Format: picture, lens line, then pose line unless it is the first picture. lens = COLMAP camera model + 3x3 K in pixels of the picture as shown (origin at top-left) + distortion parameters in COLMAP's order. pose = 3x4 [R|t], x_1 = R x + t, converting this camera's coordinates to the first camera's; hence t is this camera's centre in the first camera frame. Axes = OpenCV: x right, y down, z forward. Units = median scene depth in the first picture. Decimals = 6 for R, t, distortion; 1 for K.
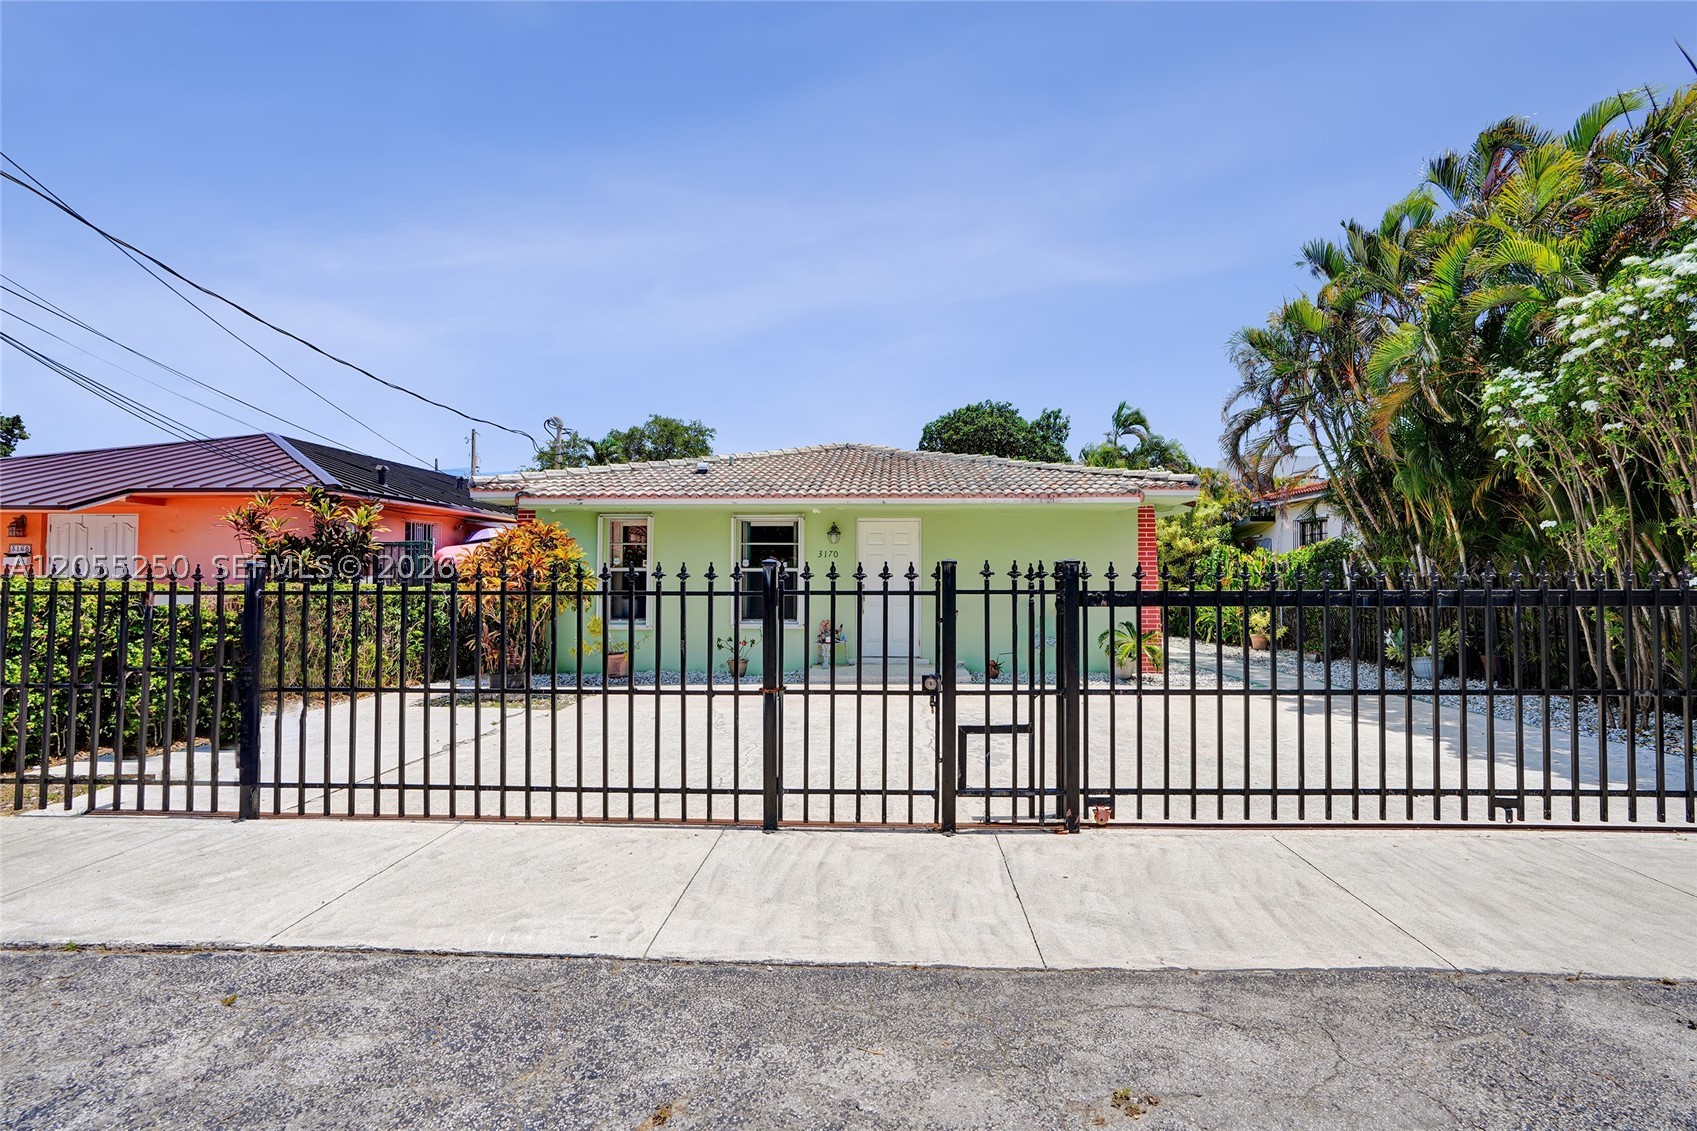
lens RADIAL K [[810.8, 0, 843.6], [0, 810.8, 571.1], [0, 0, 1]] dist [-0.059304, 0.032423]
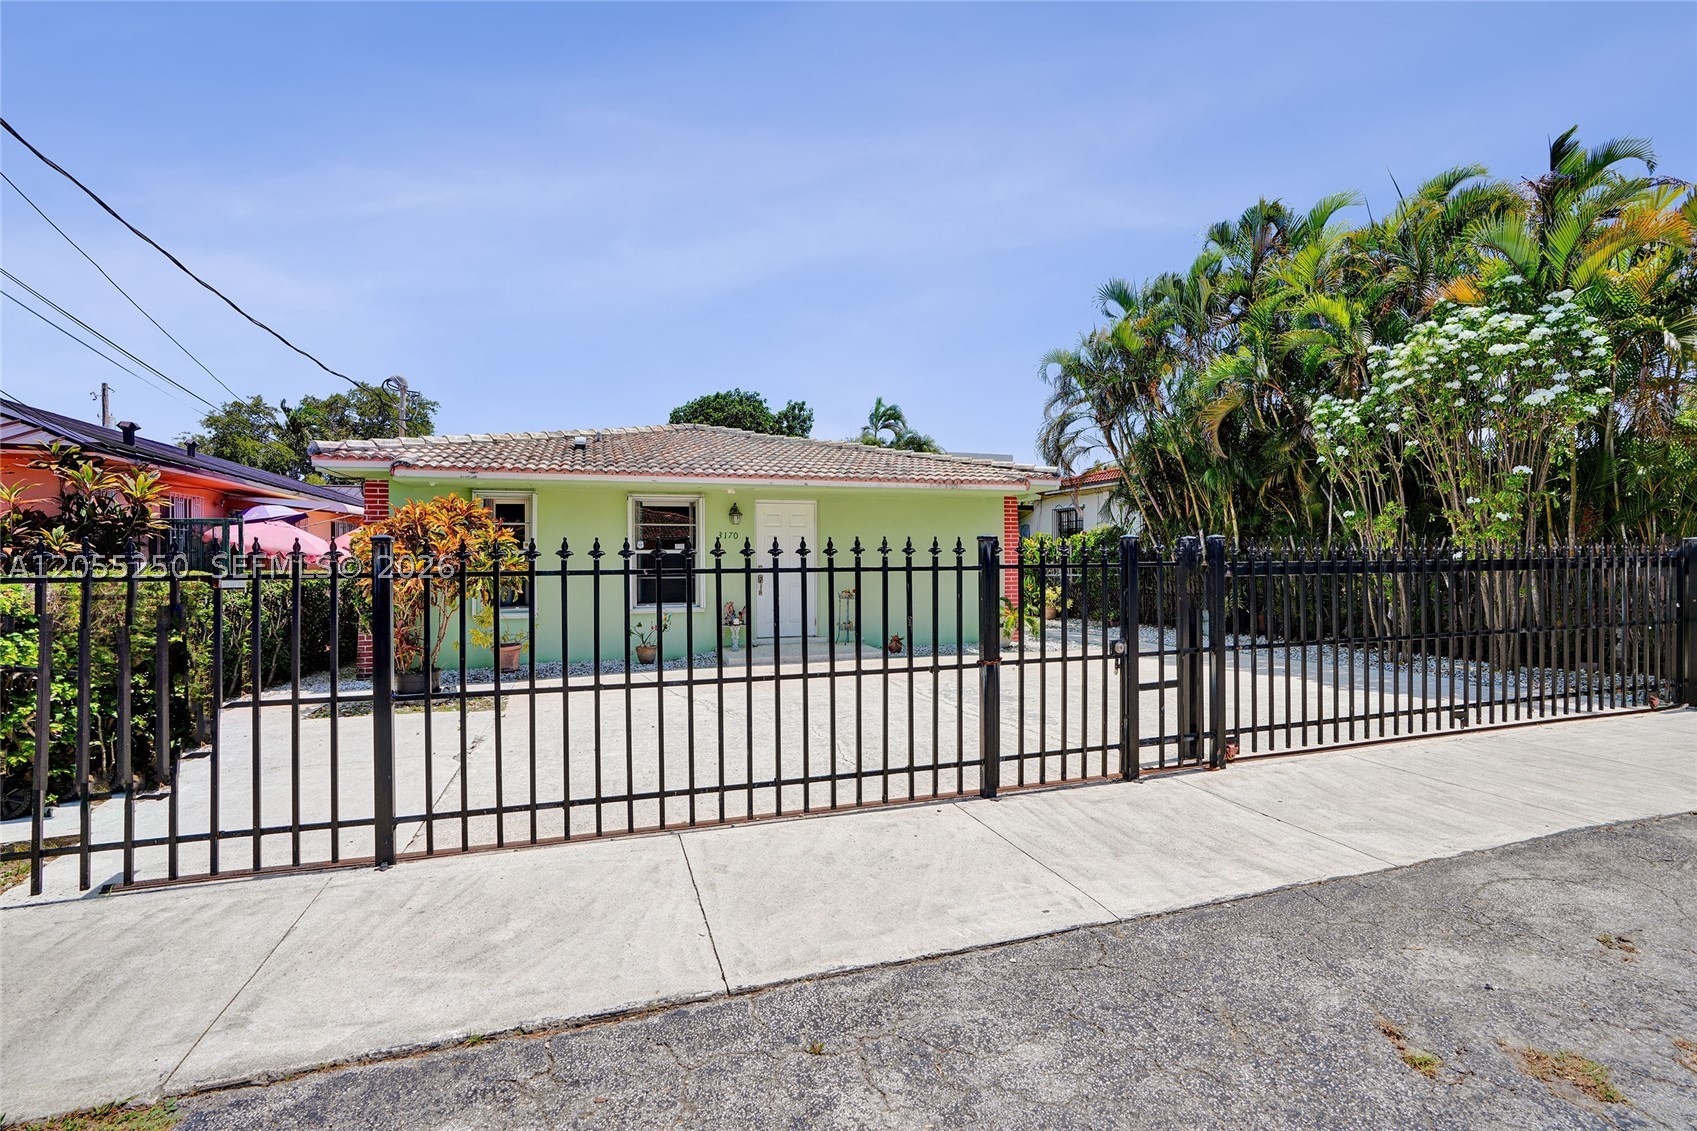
lens RADIAL K [[788.4, 0, 853.3], [0, 788.4, 565.7], [0, 0, 1]] dist [-0.068024, 0.033085]
pose [[0.935556, -0.009790, 0.353043, -0.602675], [0.005230, 0.999890, 0.013869, 0.010345], [-0.353140, -0.011129, 0.935504, 0.130740]]
